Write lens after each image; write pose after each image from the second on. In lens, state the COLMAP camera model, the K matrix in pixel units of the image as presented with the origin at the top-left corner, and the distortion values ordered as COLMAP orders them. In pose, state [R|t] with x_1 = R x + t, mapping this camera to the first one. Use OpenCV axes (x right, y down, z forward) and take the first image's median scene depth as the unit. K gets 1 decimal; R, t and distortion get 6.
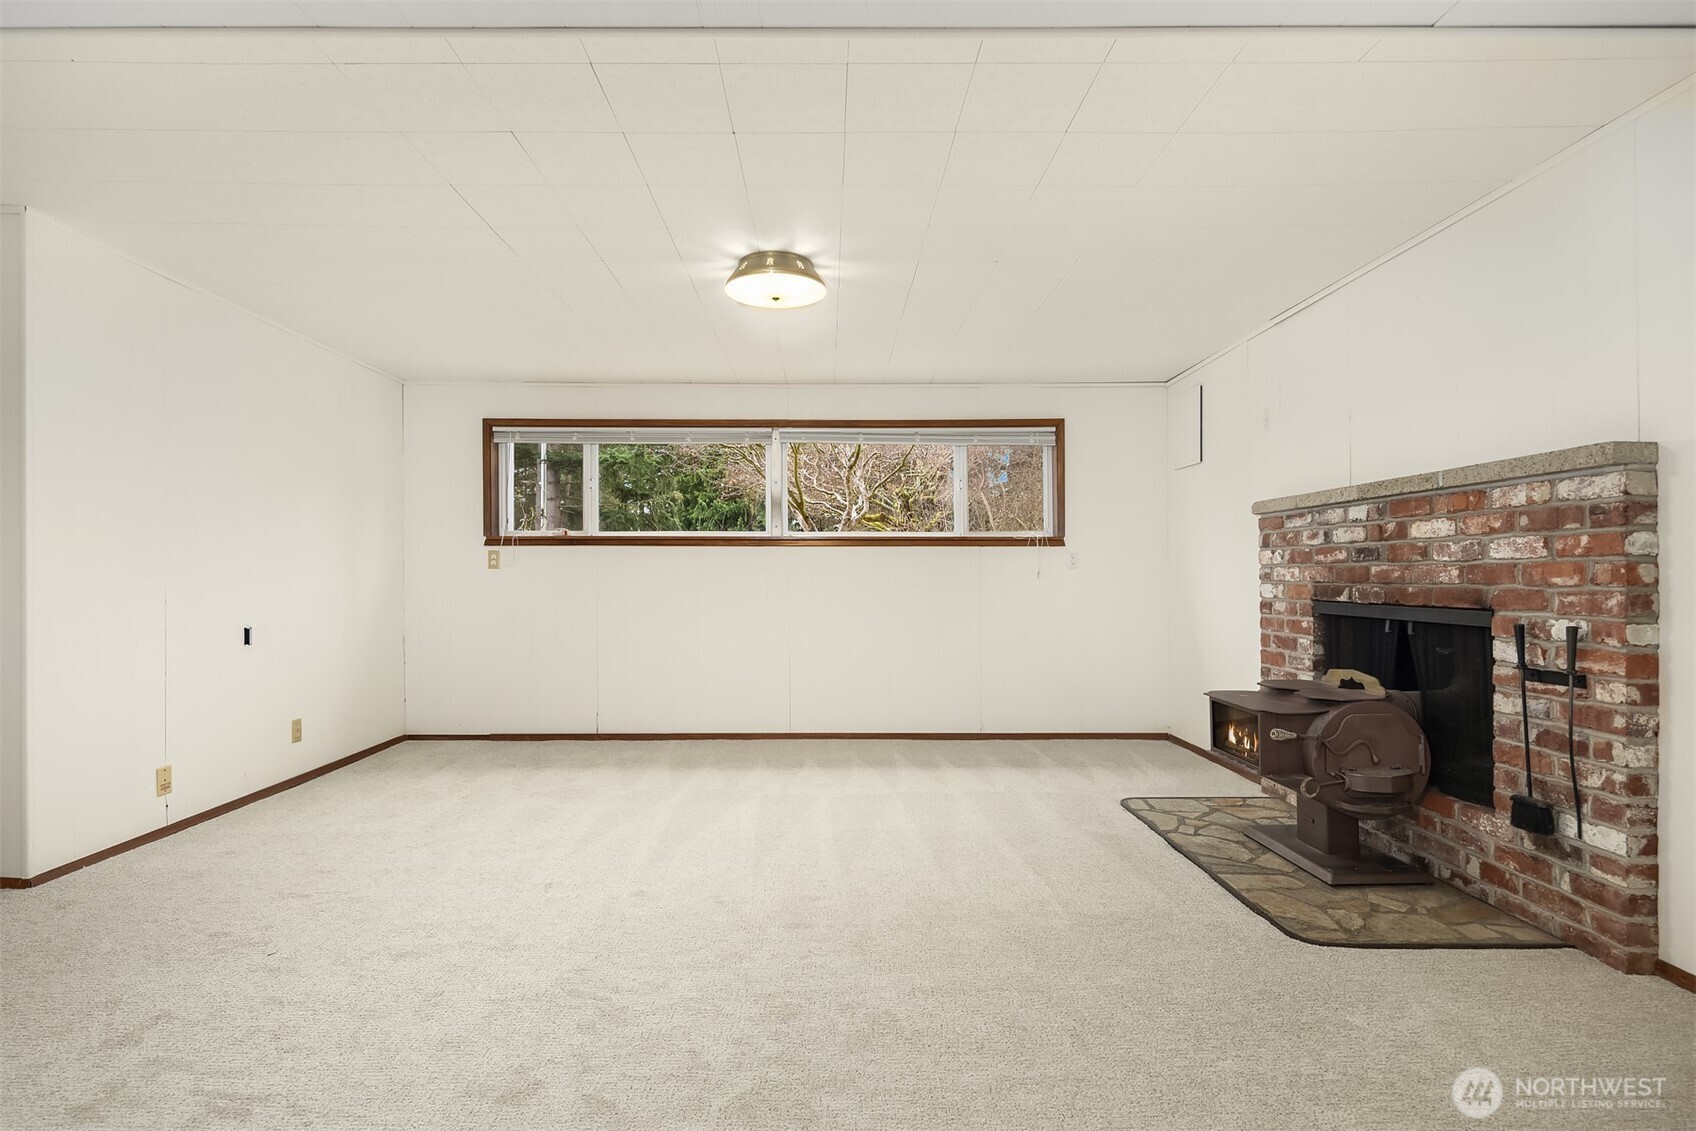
lens RADIAL K [[819.2, 0, 844.0], [0, 819.2, 581.2], [0, 0, 1]] dist [0.002444, -0.001803]
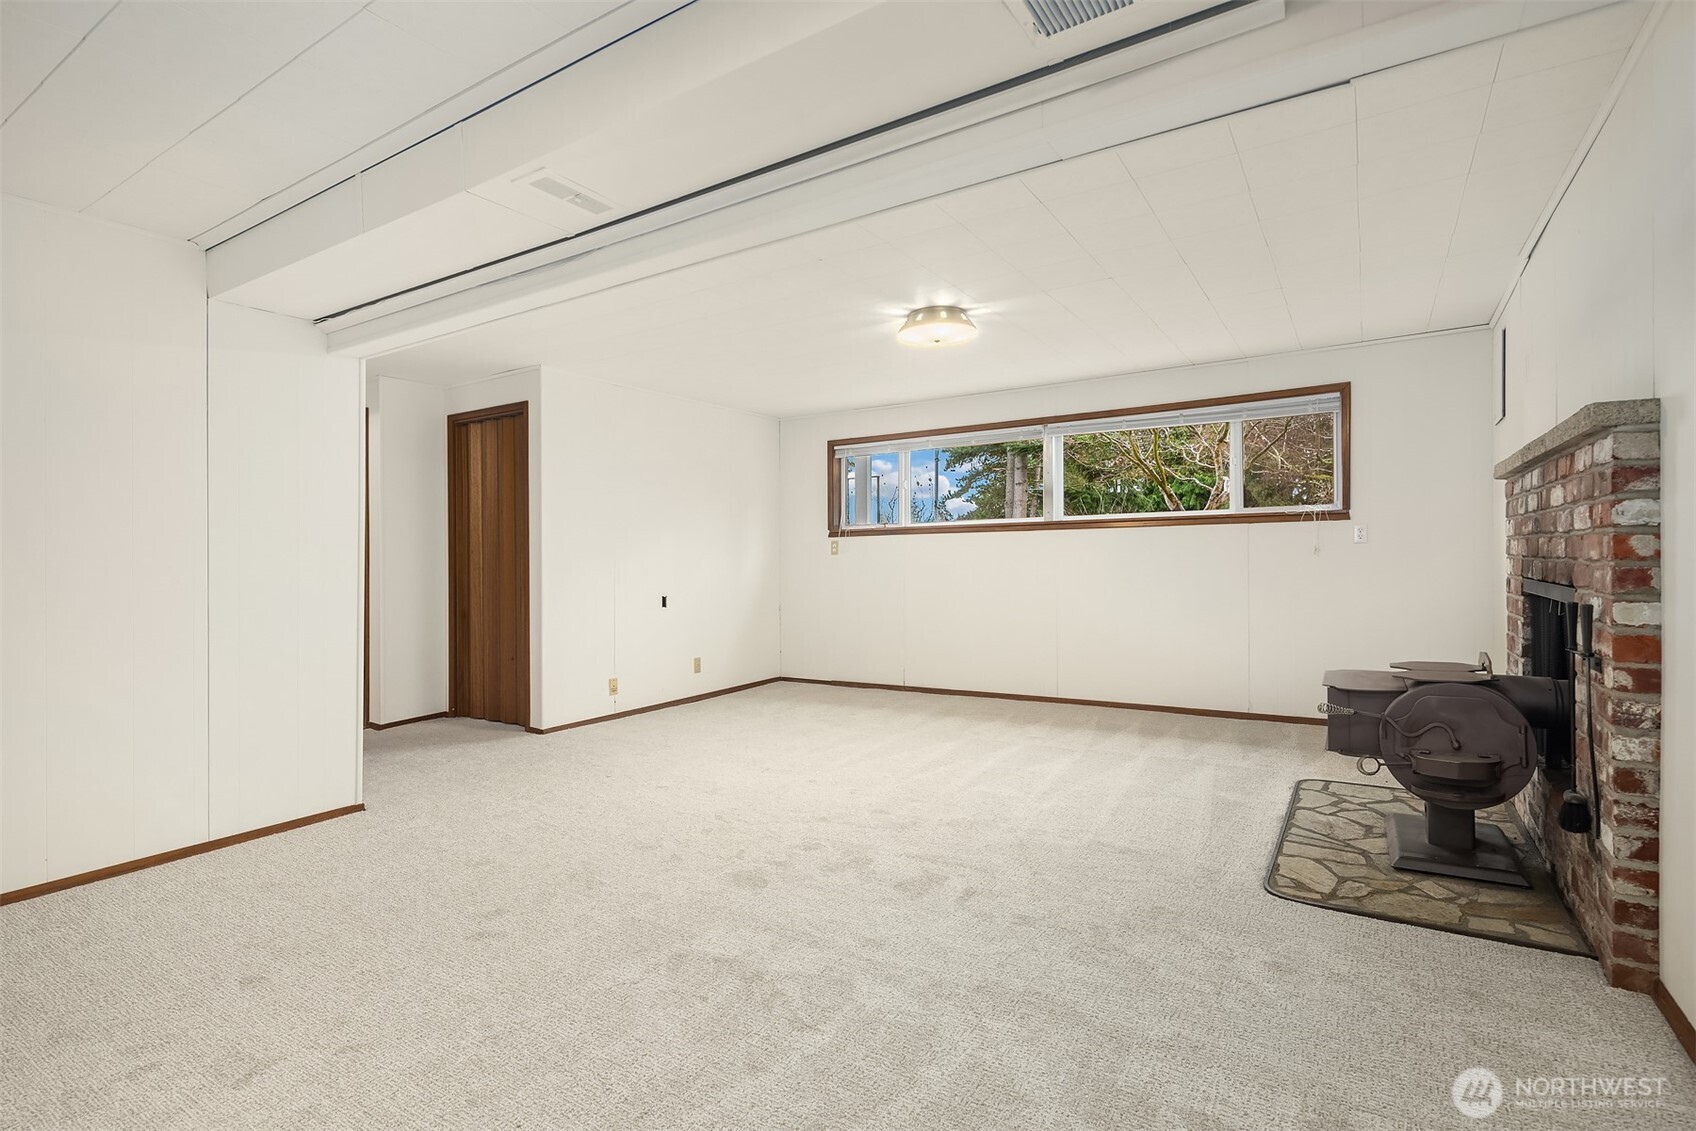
lens RADIAL K [[819.2, 0, 848.5], [0, 819.2, 557.7], [0, 0, 1]] dist [0.002444, -0.001803]
pose [[0.841066, -0.014905, -0.540727, 0.612179], [0.012899, 0.999889, -0.007499, -0.000578], [0.540779, -0.000668, 0.841165, -0.185213]]
